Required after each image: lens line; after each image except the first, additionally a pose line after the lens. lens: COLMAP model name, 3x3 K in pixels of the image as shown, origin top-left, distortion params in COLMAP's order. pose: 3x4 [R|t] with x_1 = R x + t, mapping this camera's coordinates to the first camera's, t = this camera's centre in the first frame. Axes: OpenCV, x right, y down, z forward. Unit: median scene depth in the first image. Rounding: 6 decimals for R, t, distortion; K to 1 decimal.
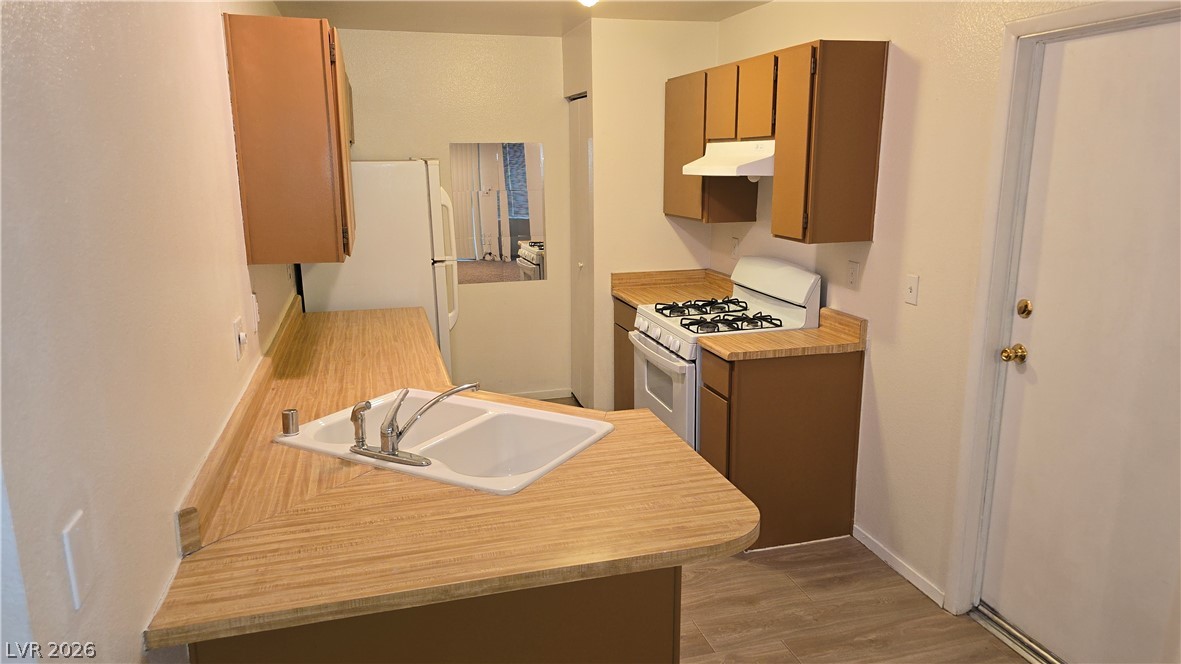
lens RADIAL K [[787.8, 0, 600.7], [0, 787.8, 332.2], [0, 0, 1]] dist [0.010003, -0.013774]
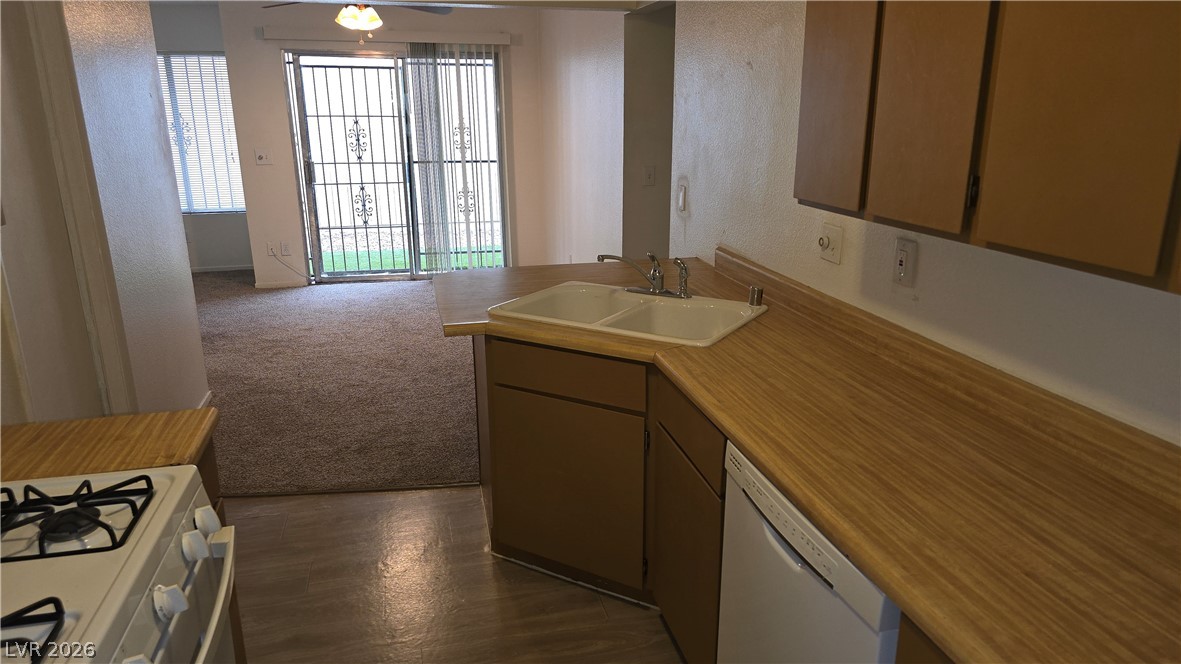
lens RADIAL K [[787.8, 0, 593.8], [0, 787.8, 332.6], [0, 0, 1]] dist [0.010003, -0.013774]
pose [[-0.999494, -0.001882, 0.031756, -0.162176], [0.013590, 0.877325, 0.479704, -0.362362], [-0.028763, 0.479893, -0.876855, 1.814464]]
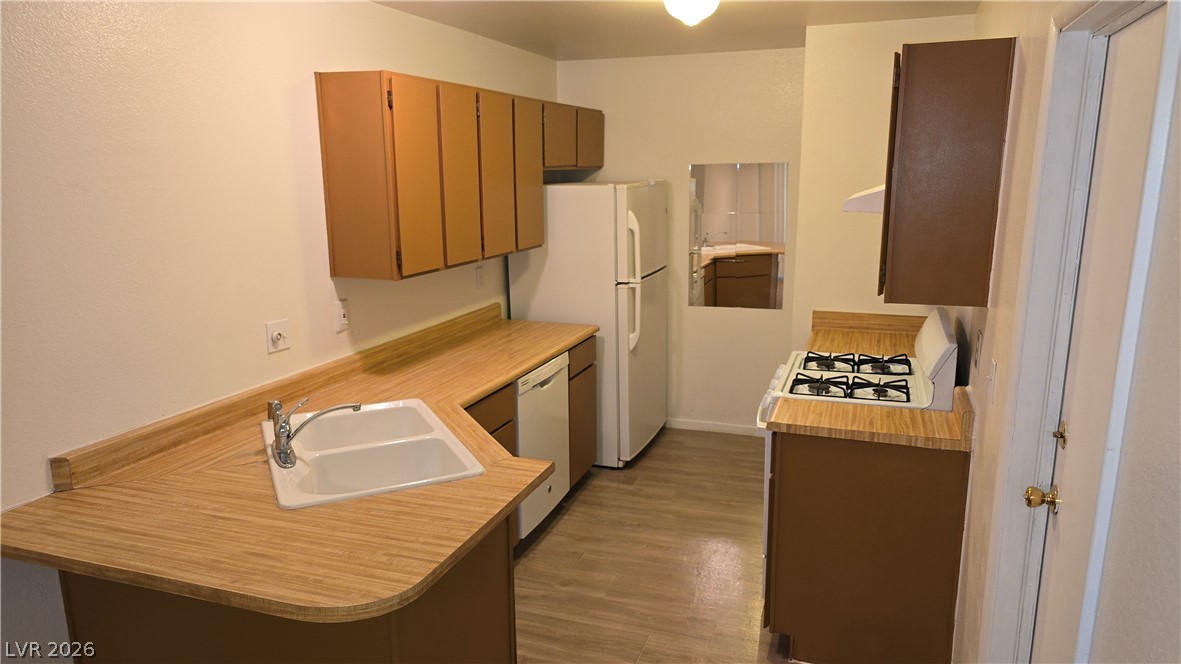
lens RADIAL K [[787.8, 0, 598.9], [0, 787.8, 338.3], [0, 0, 1]] dist [0.010003, -0.013774]
pose [[0.816189, 0.121735, -0.564816, 0.594835], [-0.122180, 0.991810, 0.037208, -0.088483], [0.564719, 0.038640, 0.824378, 0.240077]]
